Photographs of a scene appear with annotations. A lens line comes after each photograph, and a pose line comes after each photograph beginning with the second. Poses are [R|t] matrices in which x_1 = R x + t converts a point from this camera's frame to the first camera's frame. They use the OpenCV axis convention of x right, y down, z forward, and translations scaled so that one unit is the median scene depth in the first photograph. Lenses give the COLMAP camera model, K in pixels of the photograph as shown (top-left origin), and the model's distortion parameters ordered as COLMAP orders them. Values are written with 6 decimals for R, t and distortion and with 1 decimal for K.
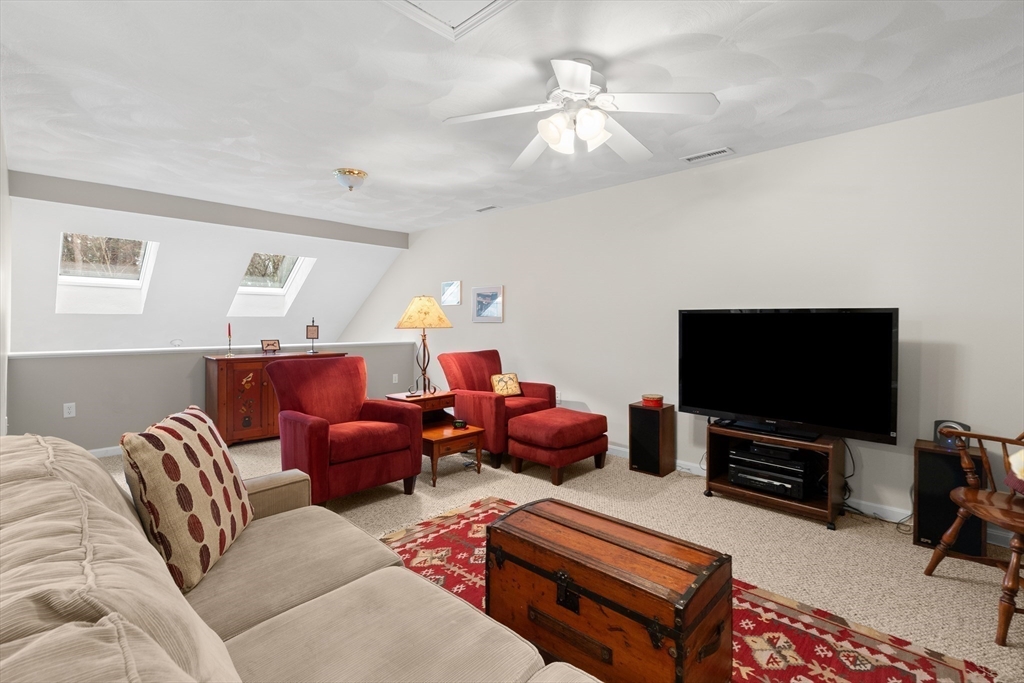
lens RADIAL K [[467.2, 0, 508.4], [0, 467.2, 333.4], [0, 0, 1]] dist [0.002608, 0.000972]
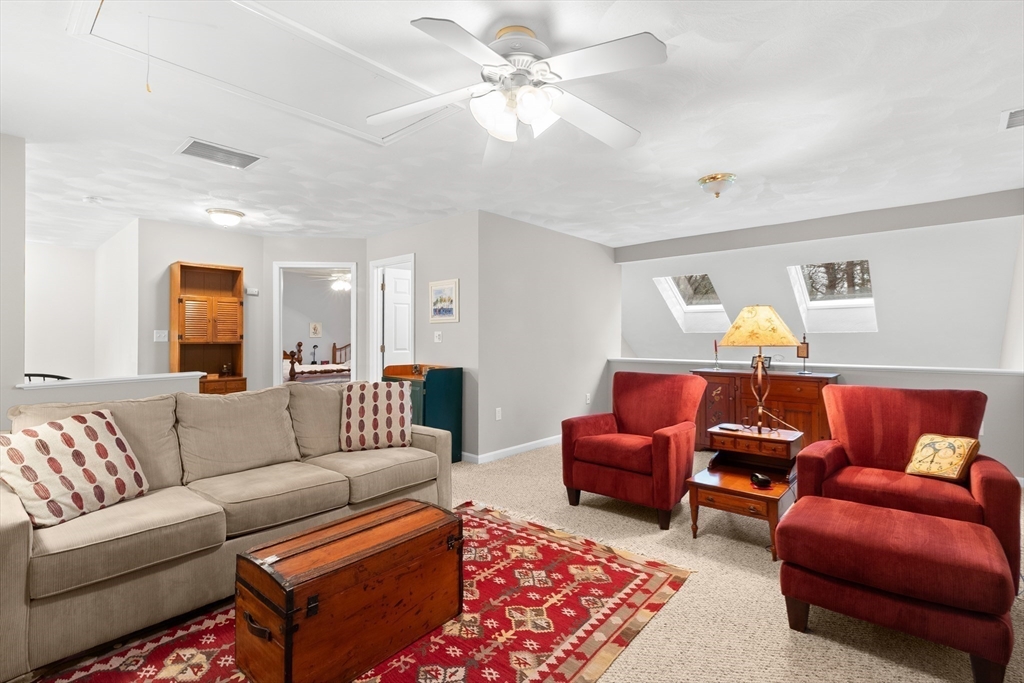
lens RADIAL K [[467.2, 0, 510.8], [0, 467.2, 333.2], [0, 0, 1]] dist [0.002608, 0.000972]
pose [[0.063763, -0.013623, -0.997872, 0.722767], [-0.027124, 0.999514, -0.015378, -0.011037], [0.997596, 0.028047, 0.063362, 0.692246]]
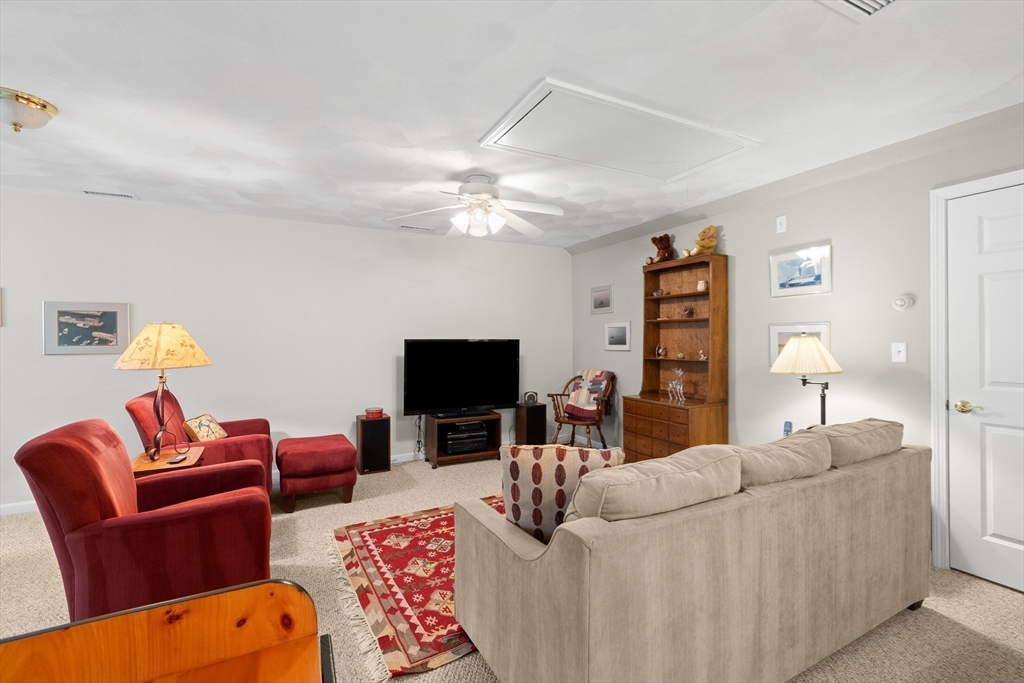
lens RADIAL K [[467.2, 0, 507.6], [0, 467.2, 343.9], [0, 0, 1]] dist [0.002608, 0.000972]
pose [[0.308471, -0.019660, 0.951031, -0.897787], [0.032055, 0.999433, 0.010264, -0.045618], [-0.950694, 0.027319, 0.308926, 0.346955]]
